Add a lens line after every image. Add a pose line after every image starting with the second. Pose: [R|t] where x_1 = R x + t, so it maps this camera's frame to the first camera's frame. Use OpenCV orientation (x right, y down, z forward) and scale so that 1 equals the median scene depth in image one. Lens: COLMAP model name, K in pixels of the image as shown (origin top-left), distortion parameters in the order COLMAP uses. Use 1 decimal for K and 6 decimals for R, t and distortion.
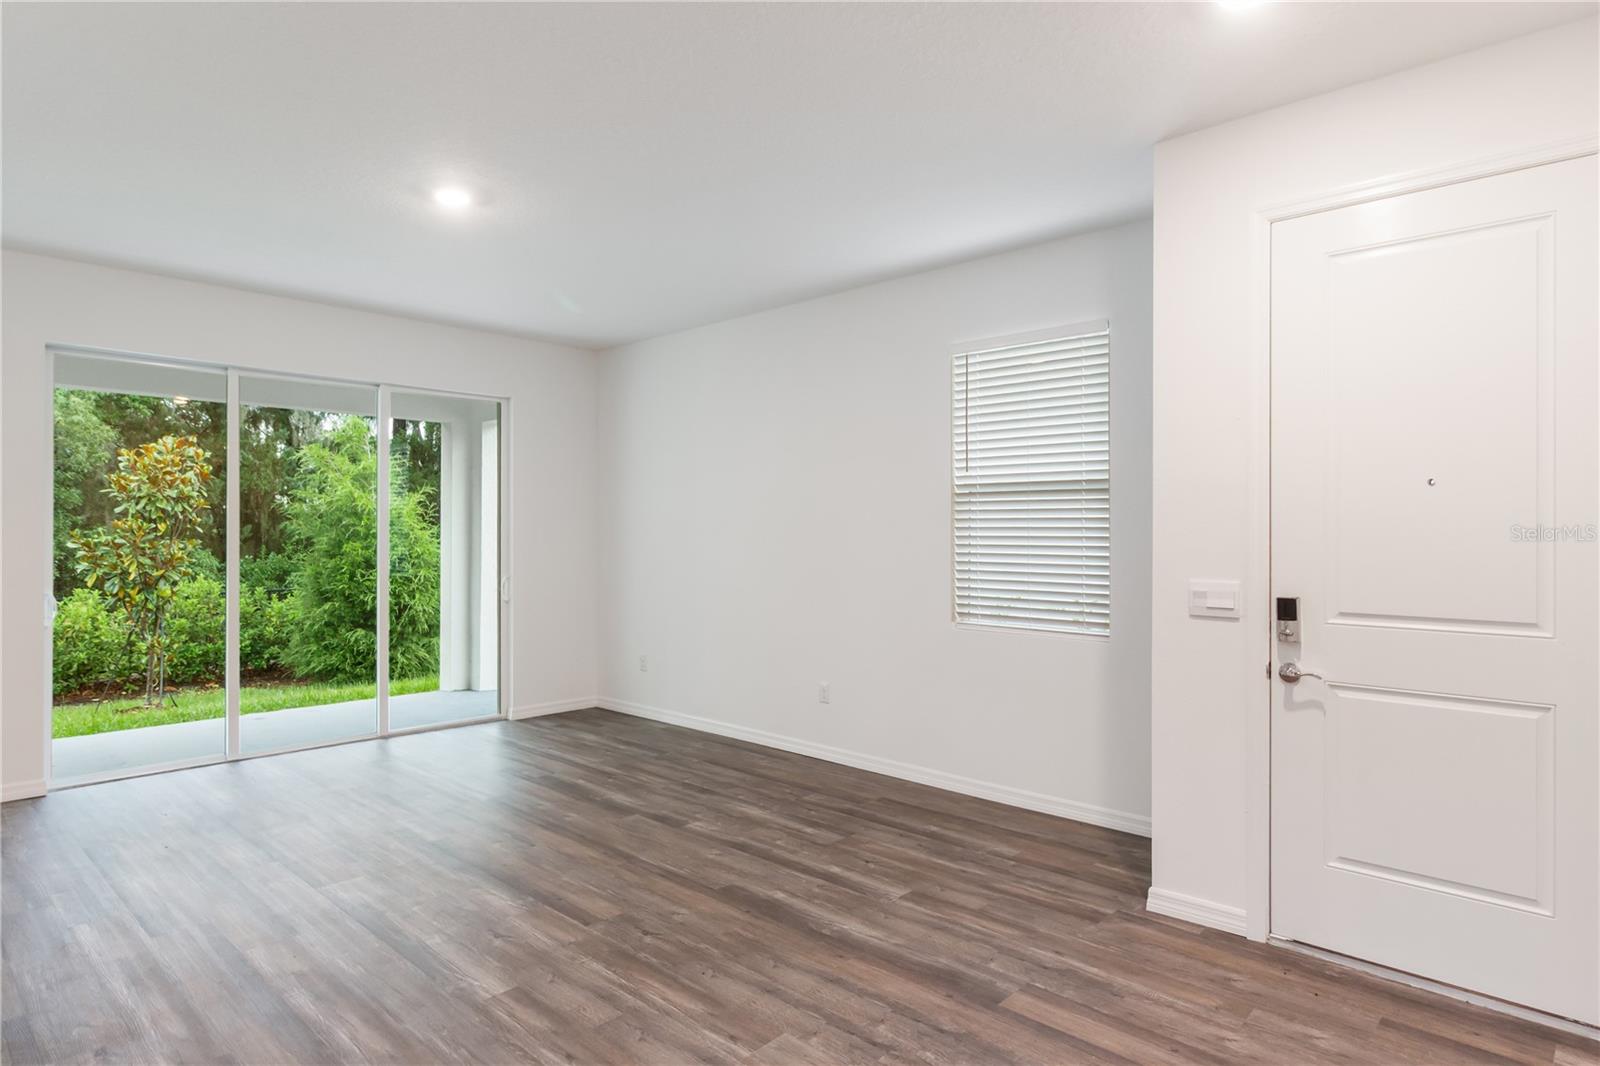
lens RADIAL K [[878.9, 0, 796.8], [0, 878.9, 524.4], [0, 0, 1]] dist [-0.000044, -0.000156]
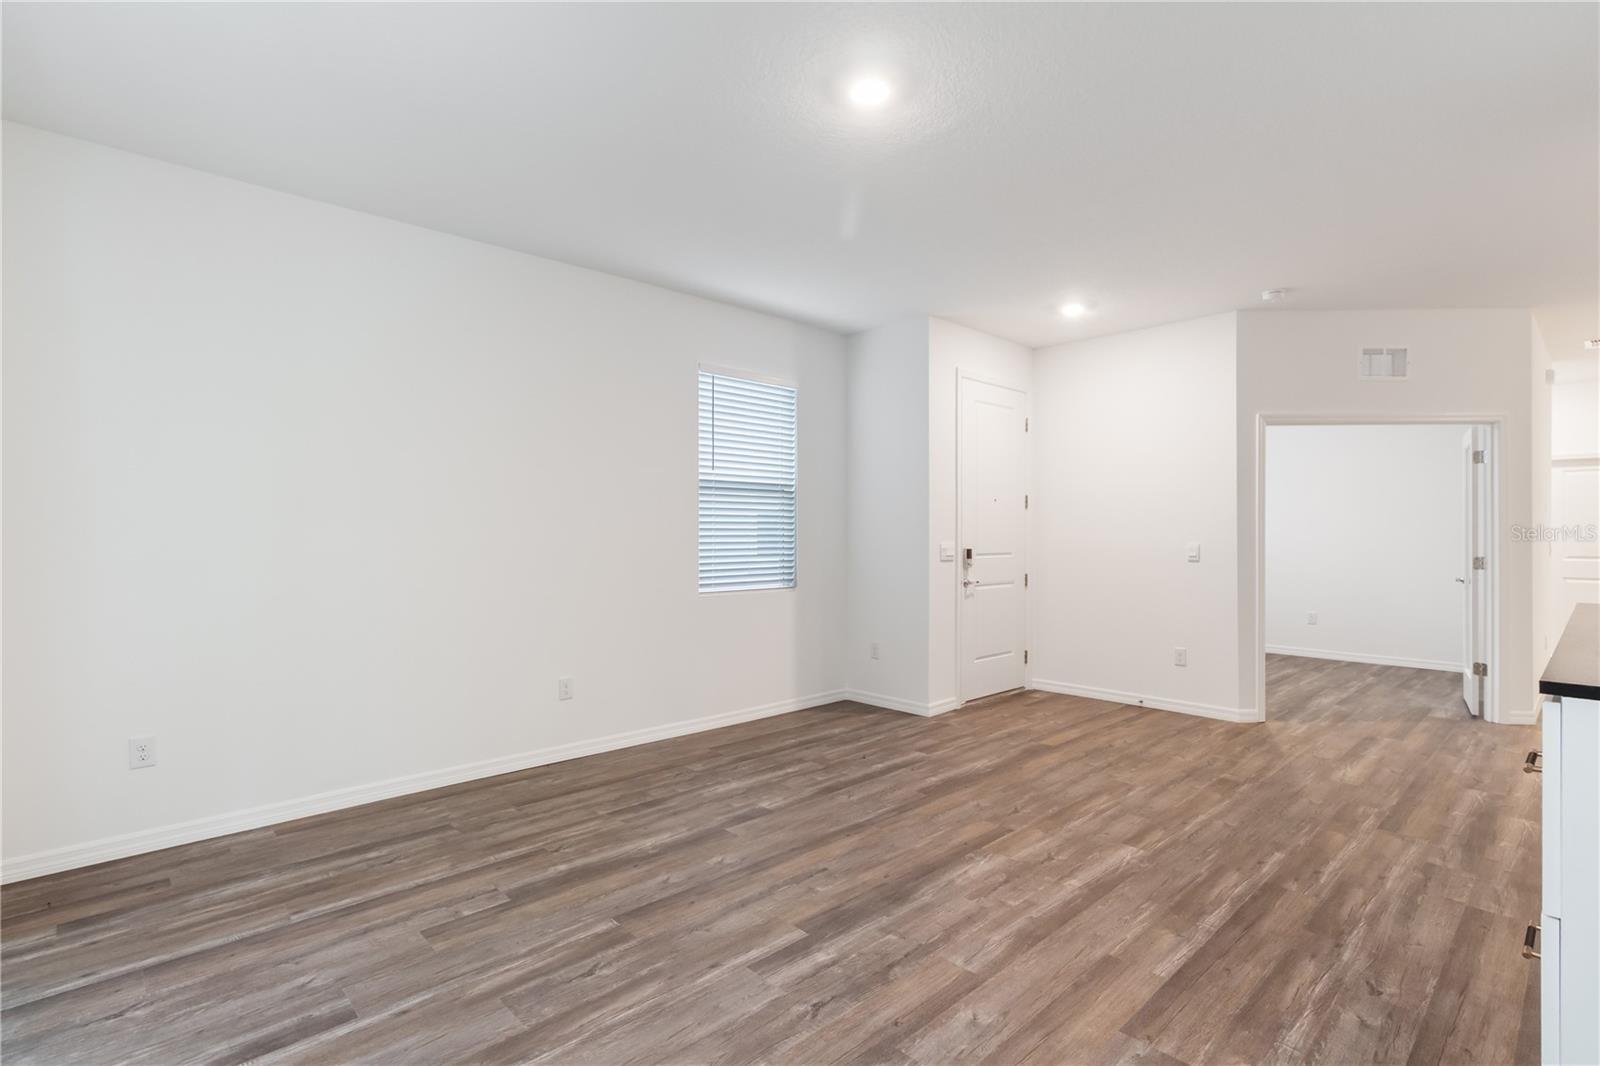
lens RADIAL K [[745.9, 0, 804.3], [0, 745.9, 515.1], [0, 0, 1]] dist [0.001793, 0.000404]
pose [[0.075736, 0.020411, 0.996919, -1.043941], [-0.008708, 0.999766, -0.019808, 0.029662], [-0.997090, -0.007181, 0.075896, 0.965751]]
